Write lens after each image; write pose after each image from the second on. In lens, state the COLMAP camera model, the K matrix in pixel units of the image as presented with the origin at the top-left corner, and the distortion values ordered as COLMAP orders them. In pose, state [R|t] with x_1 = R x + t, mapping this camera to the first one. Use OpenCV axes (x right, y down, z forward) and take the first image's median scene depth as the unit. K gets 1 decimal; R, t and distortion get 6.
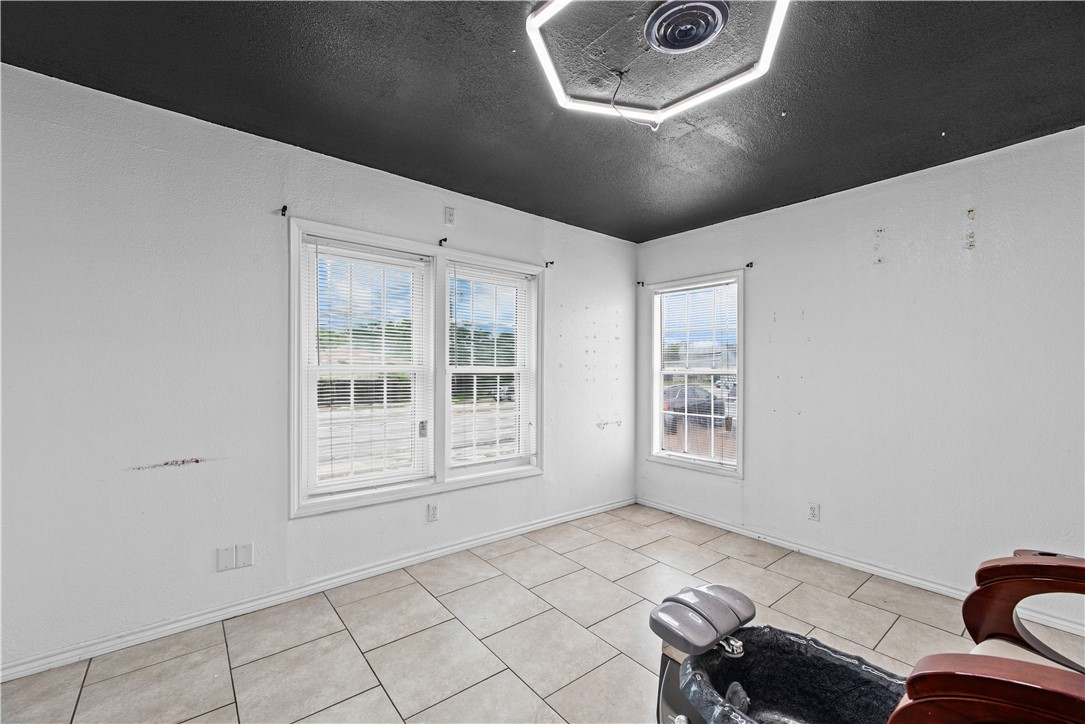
lens RADIAL K [[443.8, 0, 538.1], [0, 443.8, 368.2], [0, 0, 1]] dist [-0.001333, 0.000006]
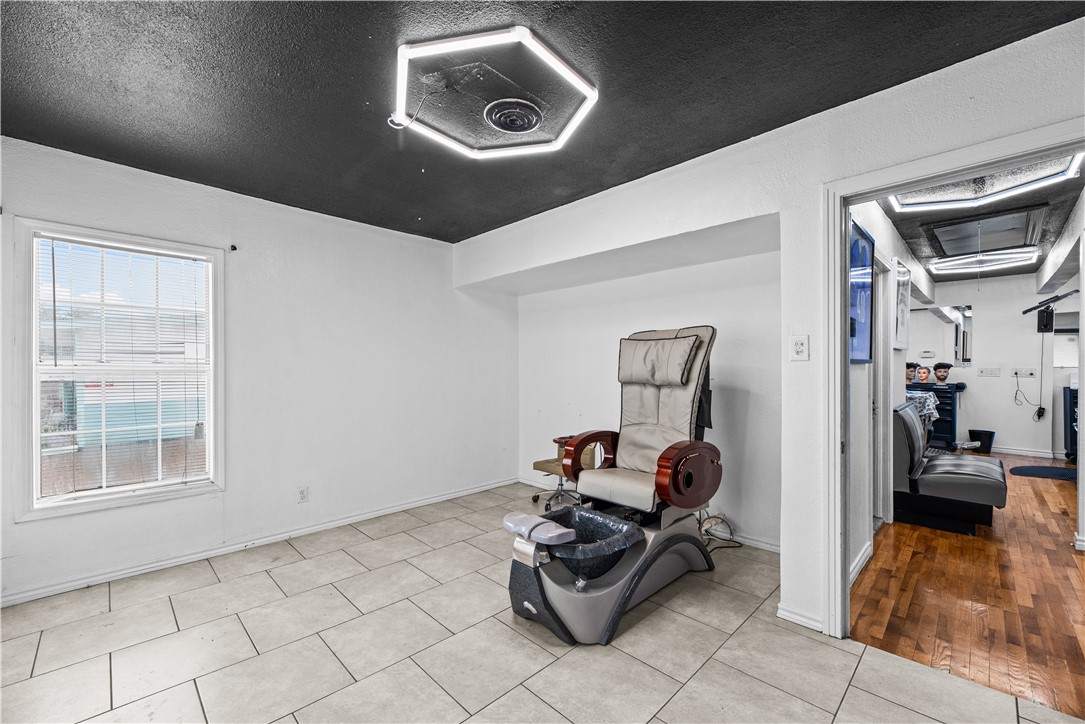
lens RADIAL K [[443.8, 0, 538.0], [0, 443.8, 365.4], [0, 0, 1]] dist [-0.001333, 0.000006]
pose [[-0.103488, -0.004200, 0.994622, -0.485310], [-0.007356, 0.999967, 0.003457, -0.003647], [-0.994604, -0.006959, -0.103515, 0.493547]]
